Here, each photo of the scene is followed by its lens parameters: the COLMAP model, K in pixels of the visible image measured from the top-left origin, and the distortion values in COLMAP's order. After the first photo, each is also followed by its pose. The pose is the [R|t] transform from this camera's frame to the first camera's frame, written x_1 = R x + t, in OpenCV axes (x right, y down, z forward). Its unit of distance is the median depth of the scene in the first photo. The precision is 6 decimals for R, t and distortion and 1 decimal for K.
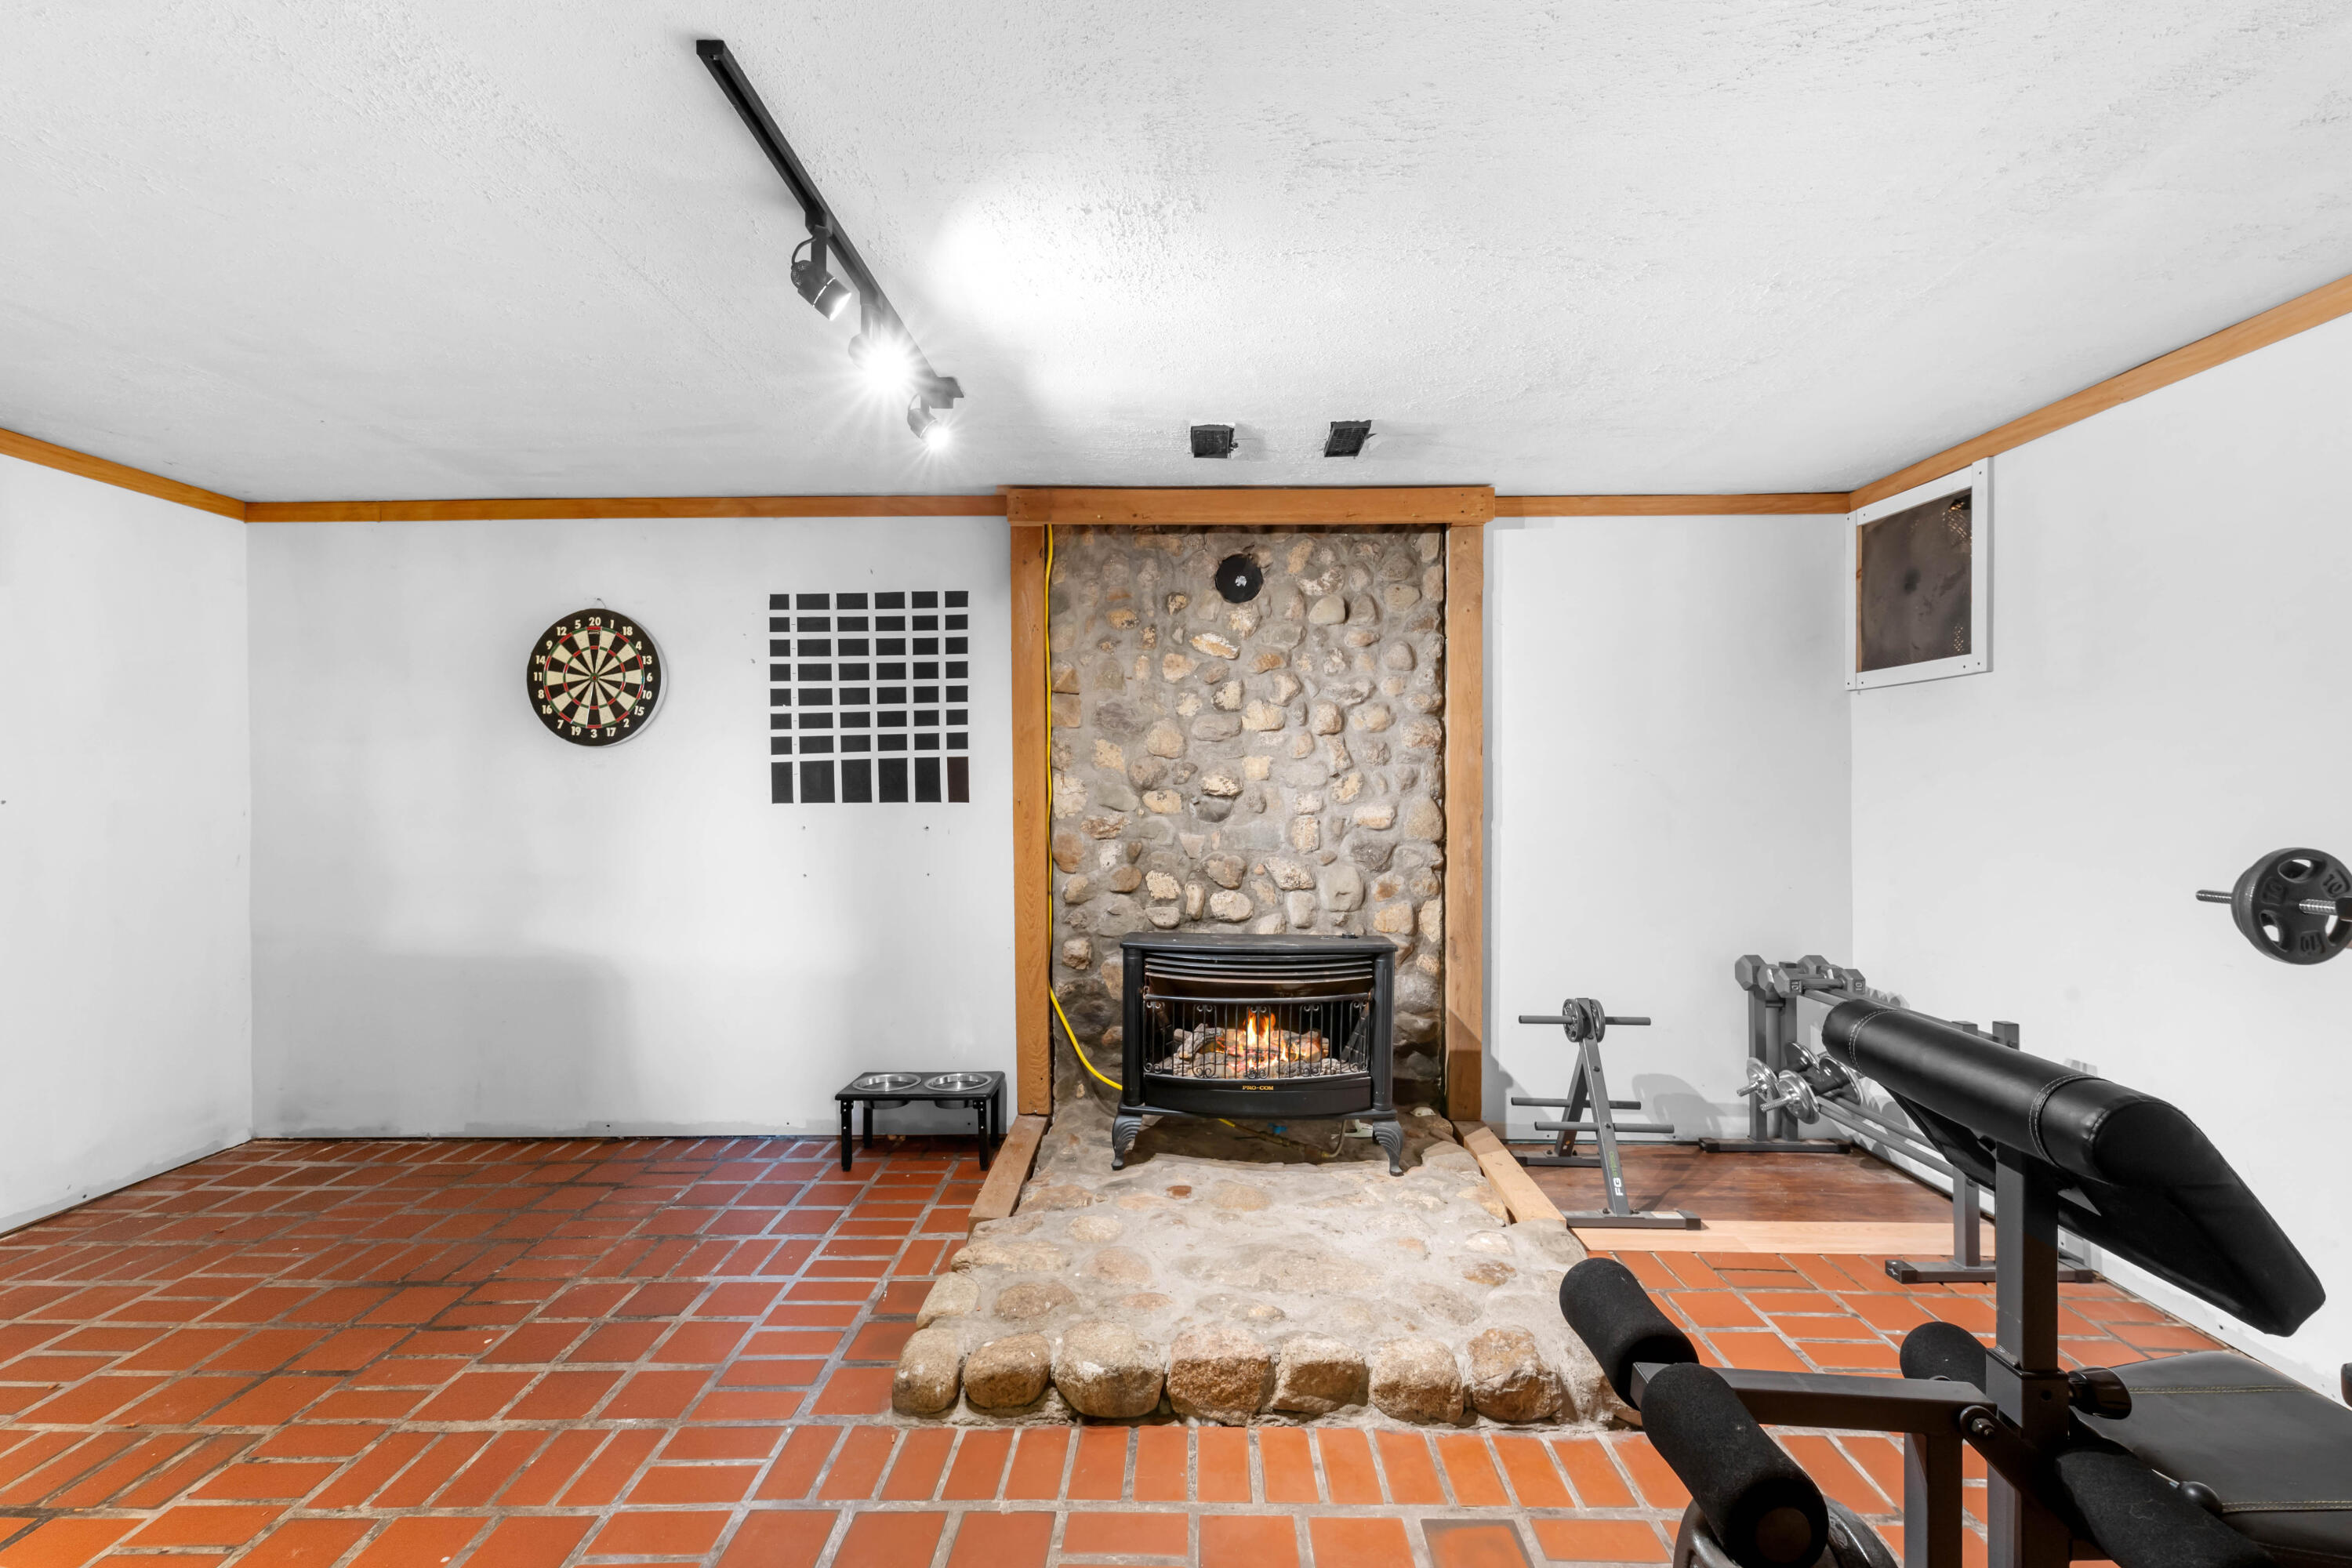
lens RADIAL K [[1017.6, 0, 1180.0], [0, 1017.6, 783.1], [0, 0, 1]] dist [0.003120, -0.001134]
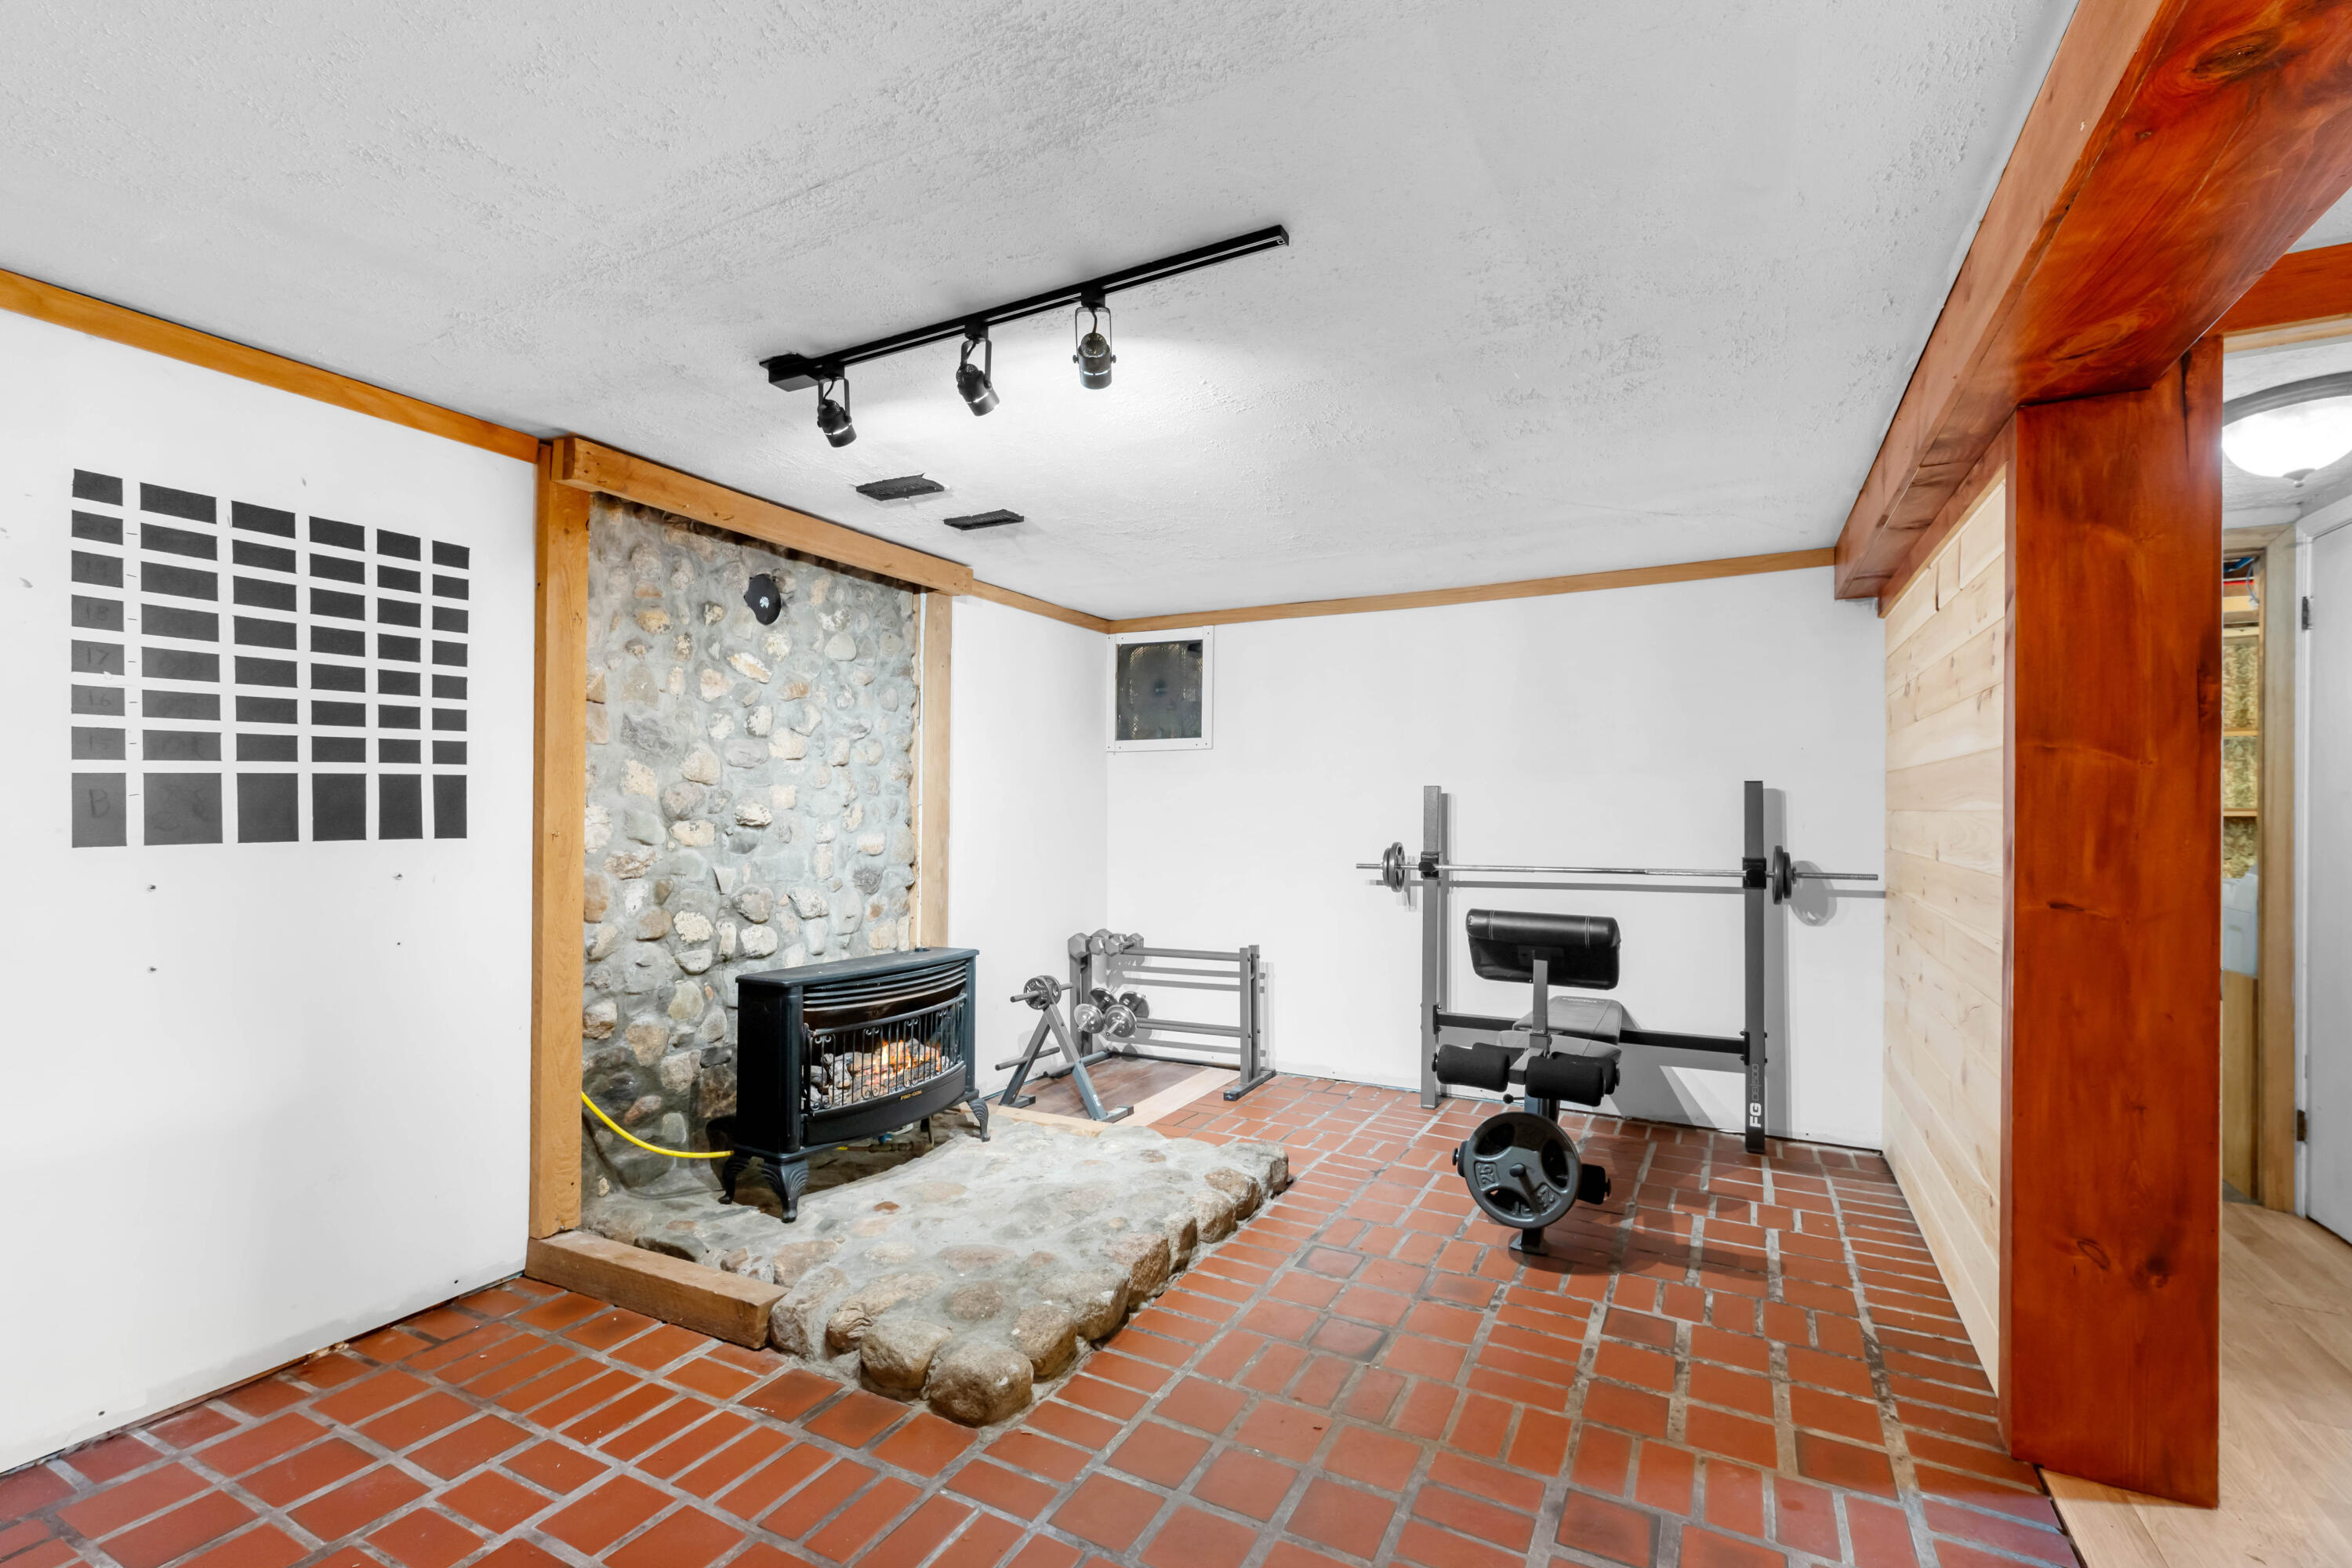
lens RADIAL K [[1017.6, 0, 1214.3], [0, 1017.6, 816.3], [0, 0, 1]] dist [0.003120, -0.001134]
pose [[0.435693, -0.001507, 0.900094, -0.629228], [-0.002302, 0.999993, 0.002789, 0.000170], [-0.900093, -0.003287, 0.435686, 0.200901]]
